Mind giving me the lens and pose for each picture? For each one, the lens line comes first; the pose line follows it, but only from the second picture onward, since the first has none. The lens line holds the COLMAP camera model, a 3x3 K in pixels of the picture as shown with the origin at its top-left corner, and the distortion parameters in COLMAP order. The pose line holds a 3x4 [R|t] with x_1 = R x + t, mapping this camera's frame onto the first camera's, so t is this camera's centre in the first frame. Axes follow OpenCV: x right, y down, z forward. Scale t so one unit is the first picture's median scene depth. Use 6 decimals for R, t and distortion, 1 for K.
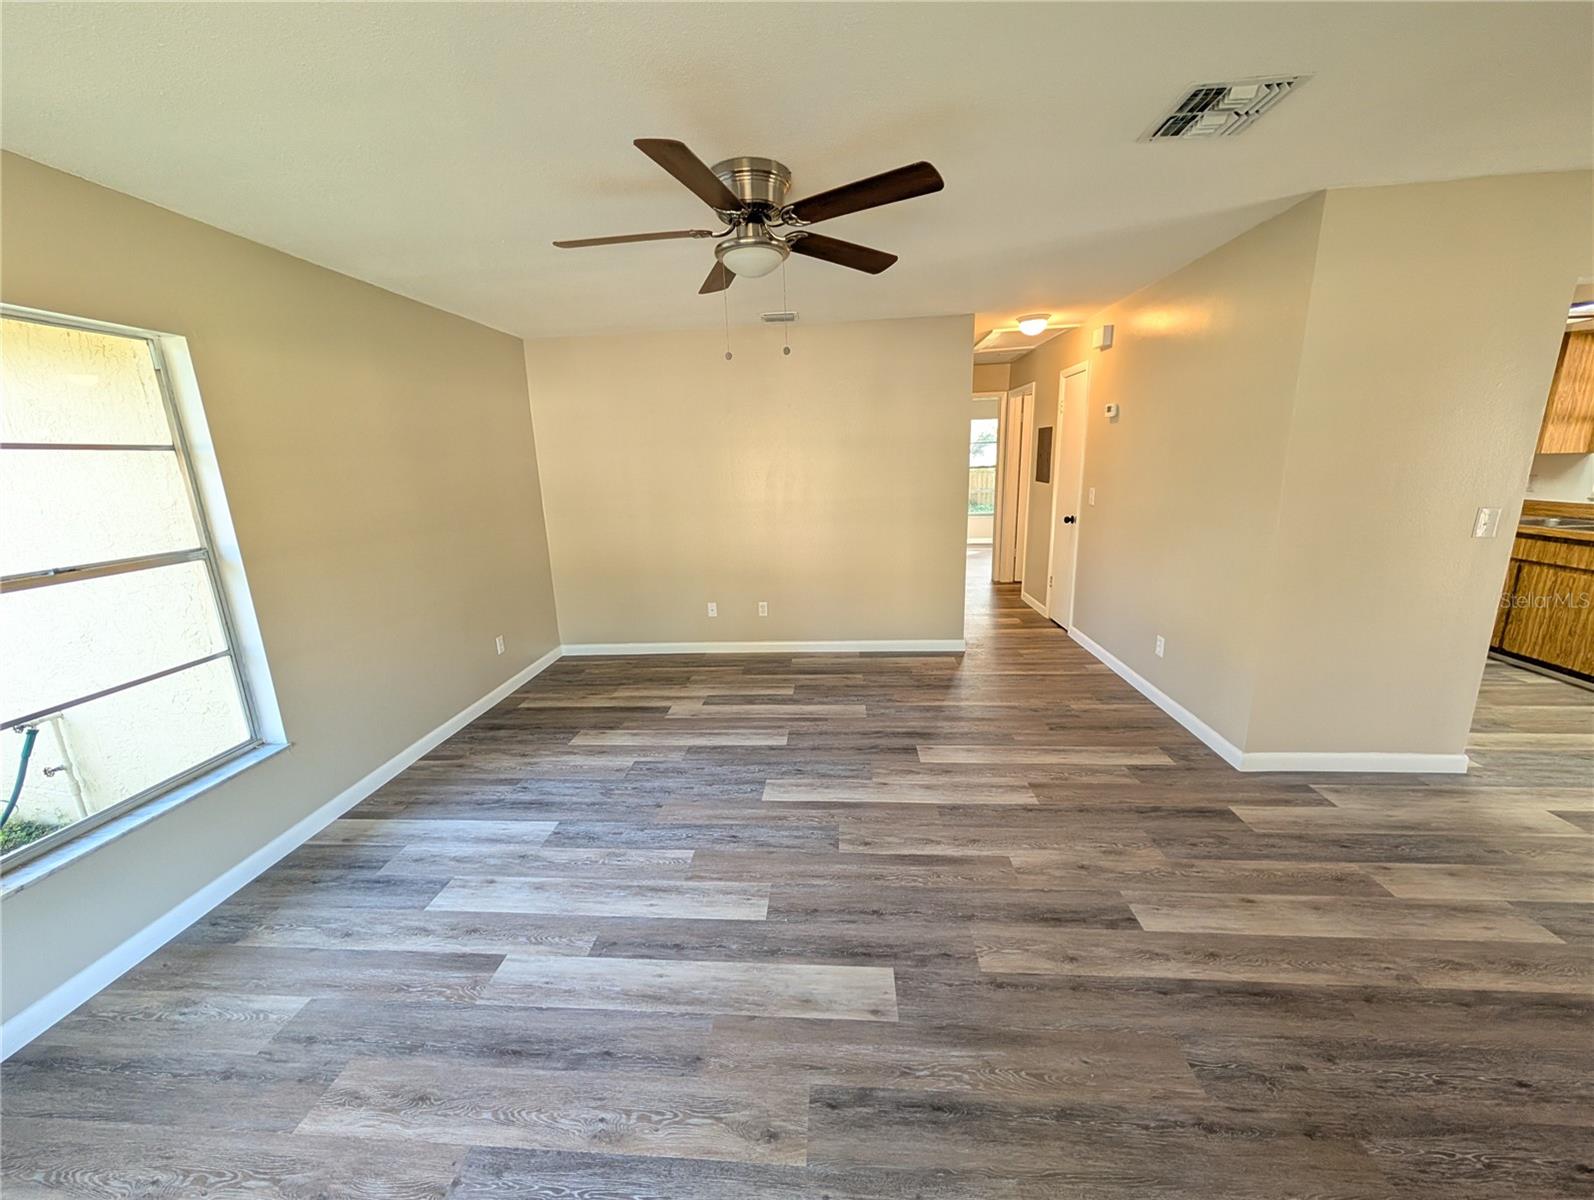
lens RADIAL K [[601.0, 0, 796.3], [0, 601.0, 603.1], [0, 0, 1]] dist [0.001130, -0.000200]
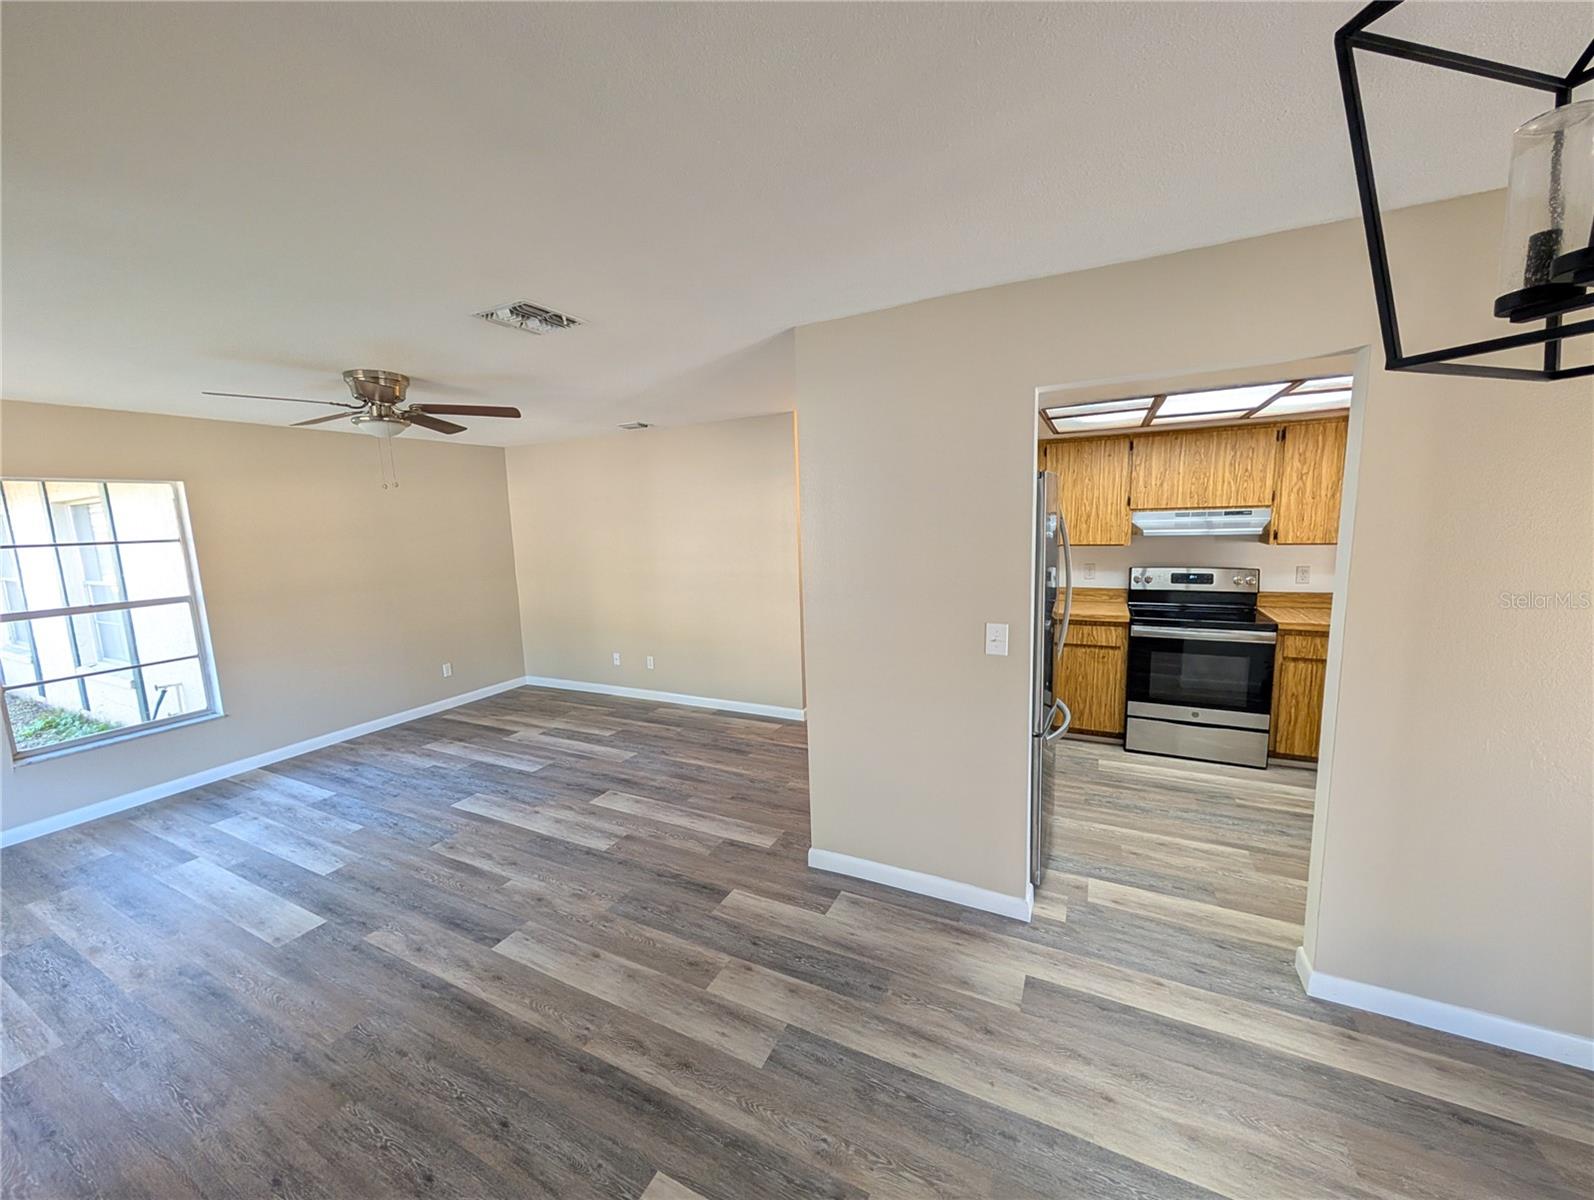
lens RADIAL K [[601.0, 0, 786.3], [0, 601.0, 599.8], [0, 0, 1]] dist [0.001130, -0.000200]
pose [[0.924547, 0.055125, -0.377059, 1.088529], [-0.087645, 0.993716, -0.069625, -0.092332], [0.370852, 0.097419, 0.923568, 0.013198]]
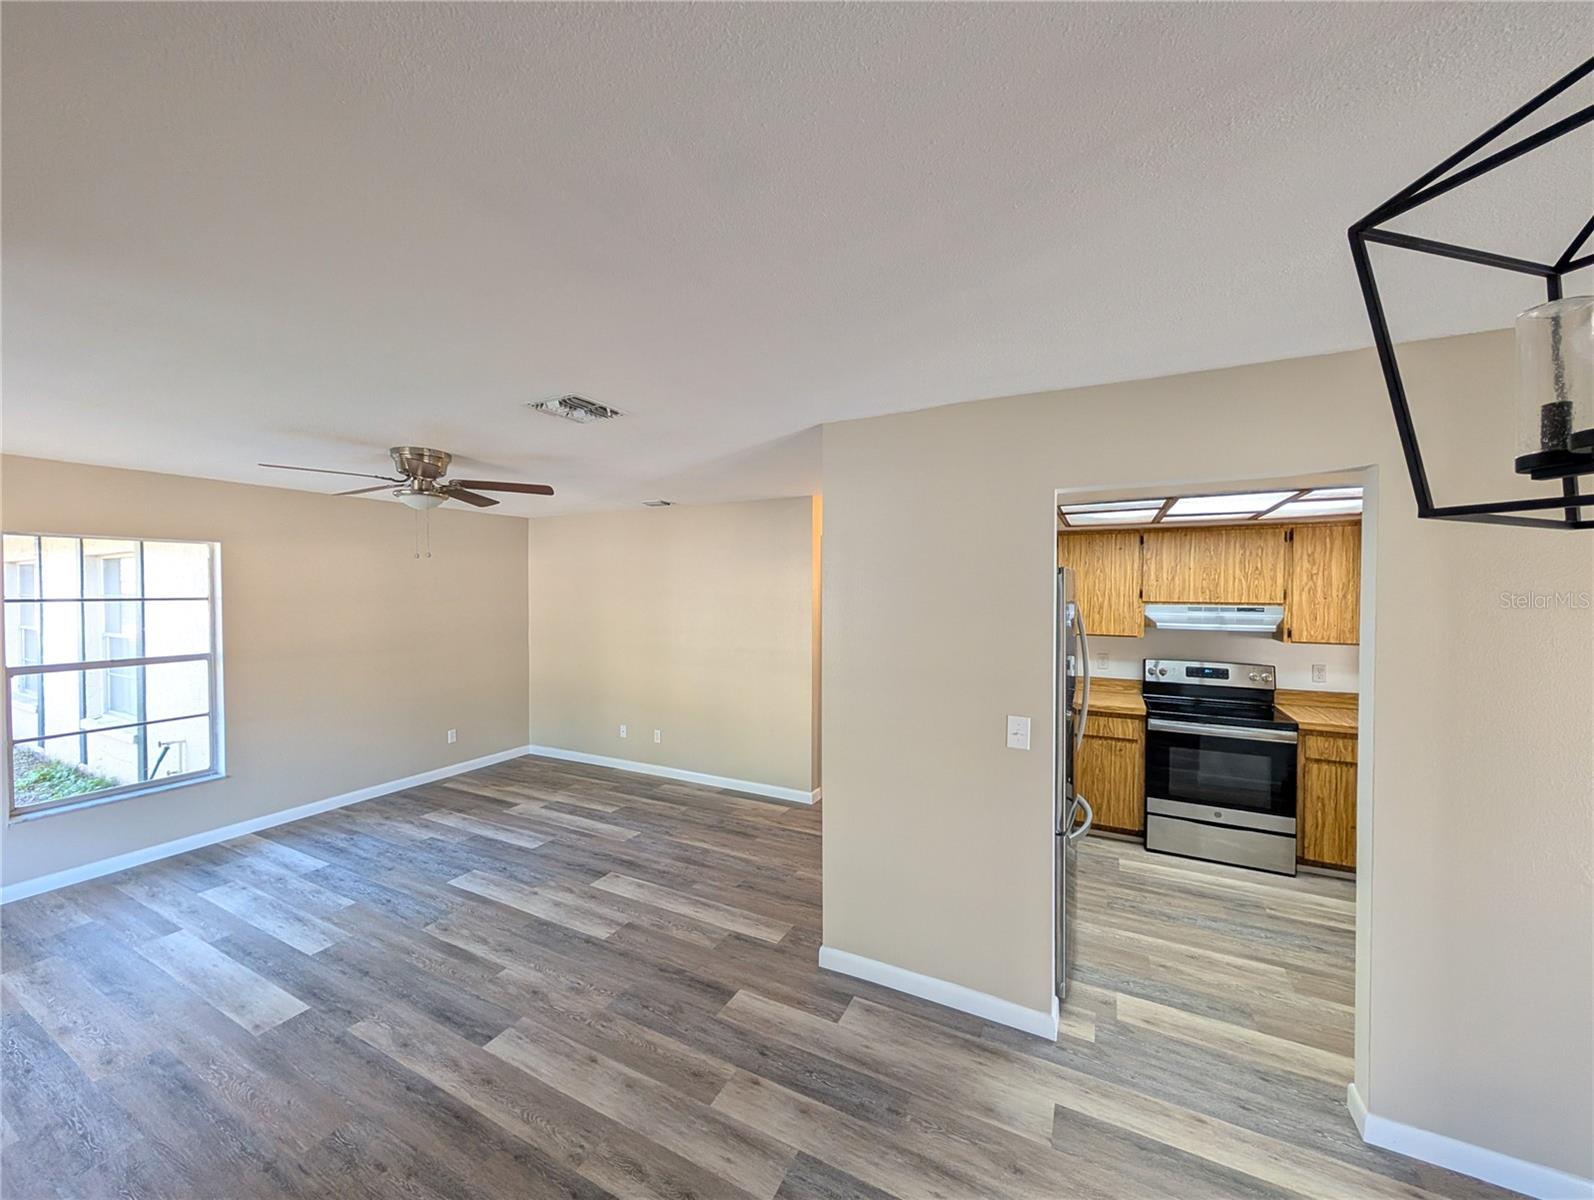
lens RADIAL K [[601.0, 0, 786.1], [0, 601.0, 599.7], [0, 0, 1]] dist [0.001130, -0.000200]
pose [[0.919935, 0.042388, -0.389774, 1.067323], [-0.124380, 0.974339, -0.187599, -0.104471], [0.371820, 0.221059, 0.901600, -0.010070]]
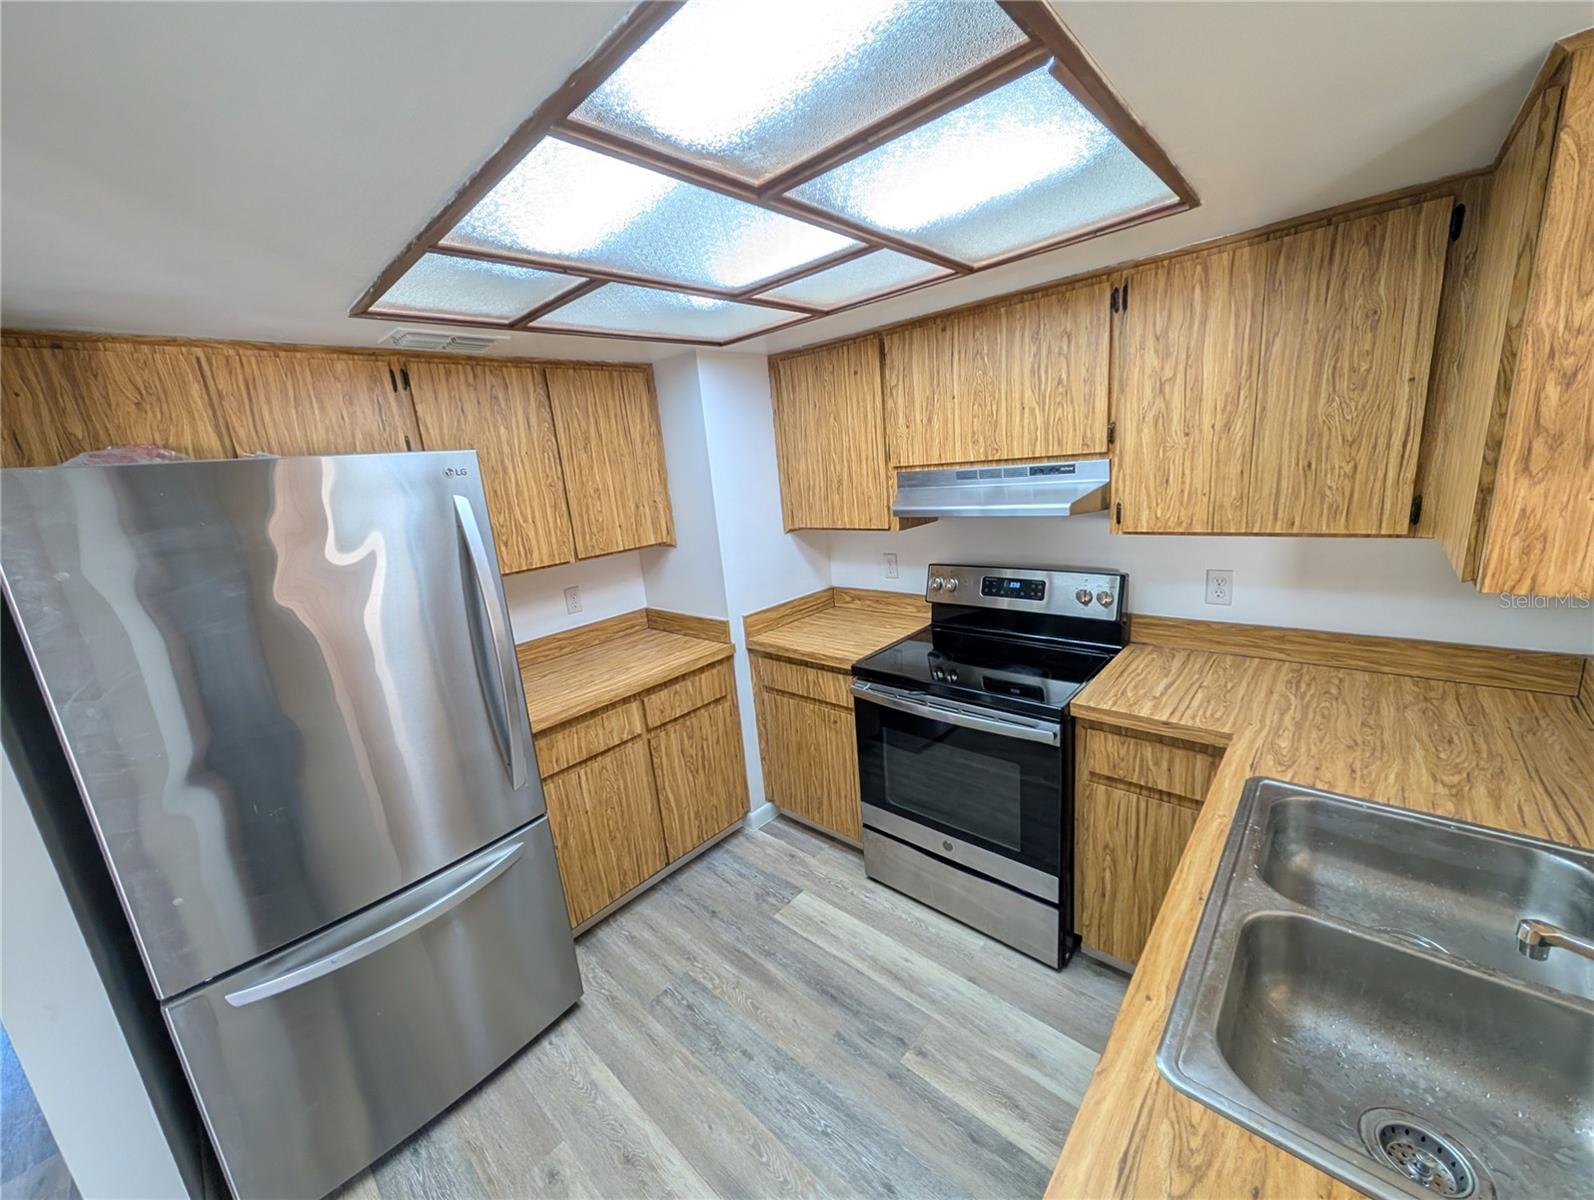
lens RADIAL K [[601.0, 0, 786.6], [0, 601.0, 598.4], [0, 0, 1]] dist [0.001130, -0.000200]
pose [[0.787616, 0.099872, -0.608018, 1.725293], [-0.079275, 0.995000, 0.060745, -0.353447], [0.611045, 0.000357, 0.791596, 0.937218]]
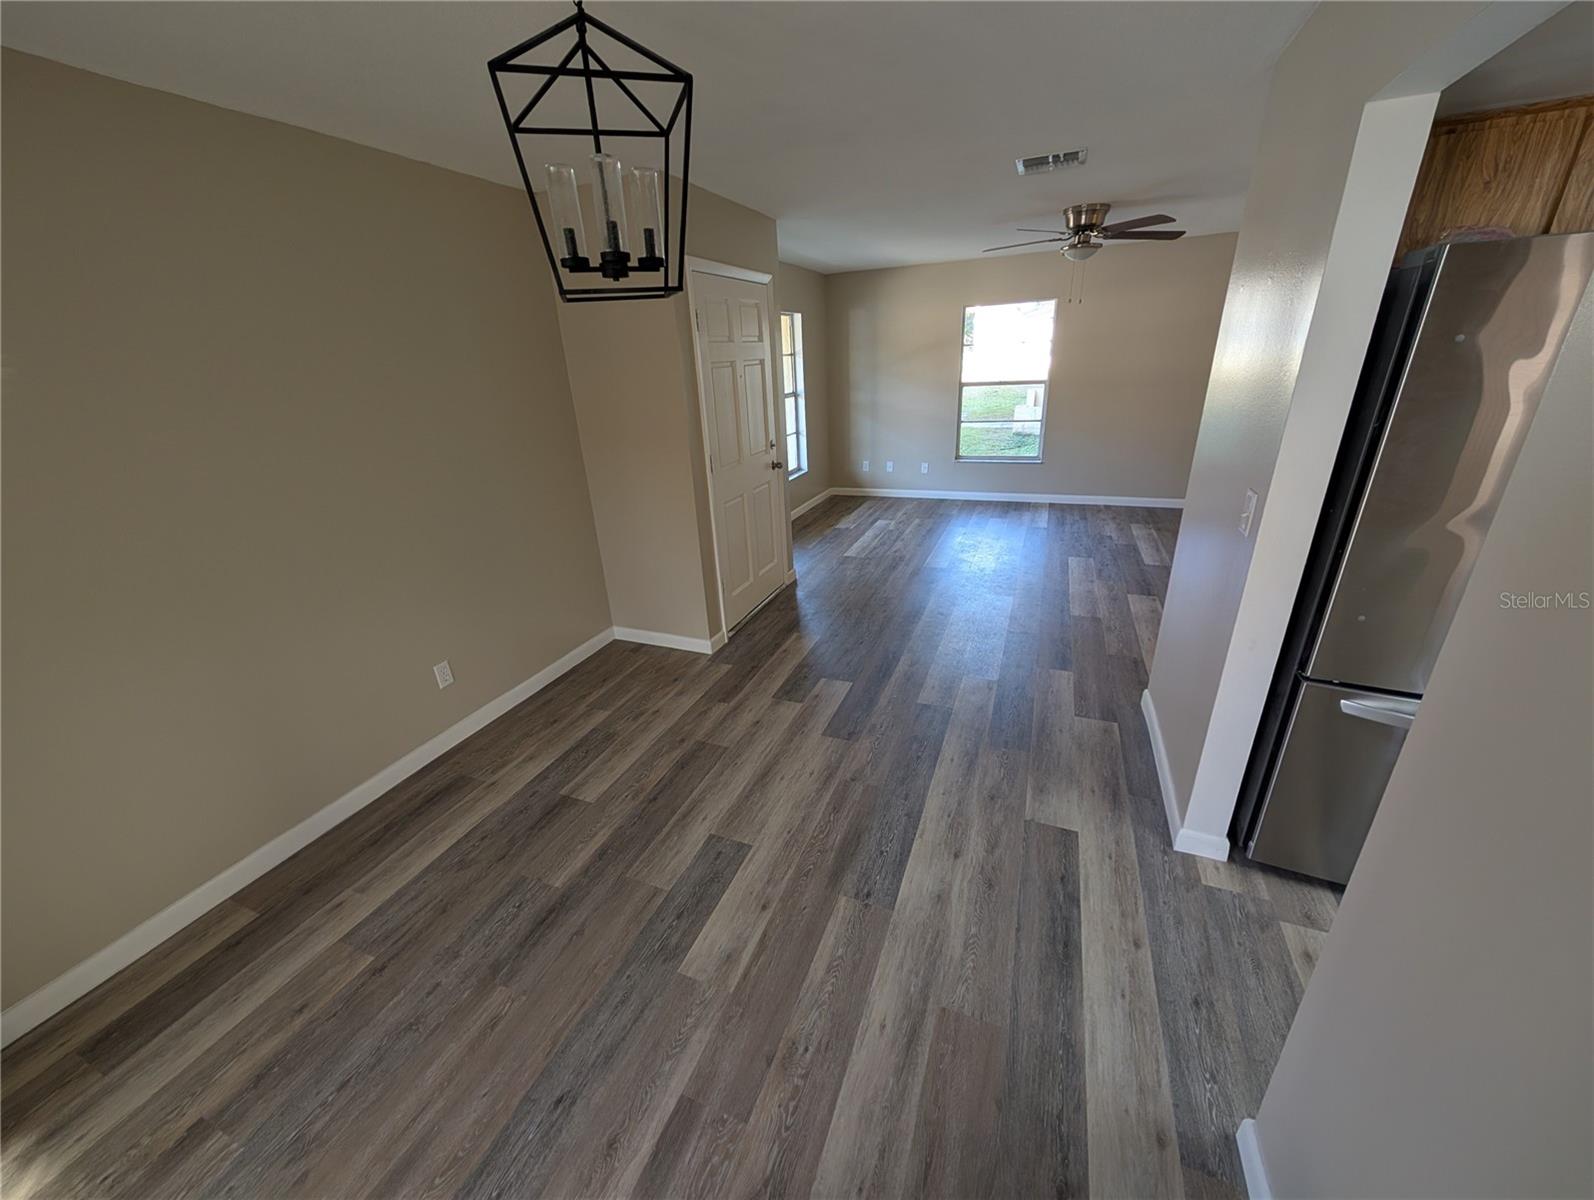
lens RADIAL K [[601.0, 0, 799.2], [0, 601.0, 596.9], [0, 0, 1]] dist [0.001130, -0.000200]
pose [[-0.293203, 0.404019, -0.866487, 1.769395], [-0.169704, 0.869934, 0.463051, -0.258843], [0.940868, 0.282814, -0.186504, 0.610055]]
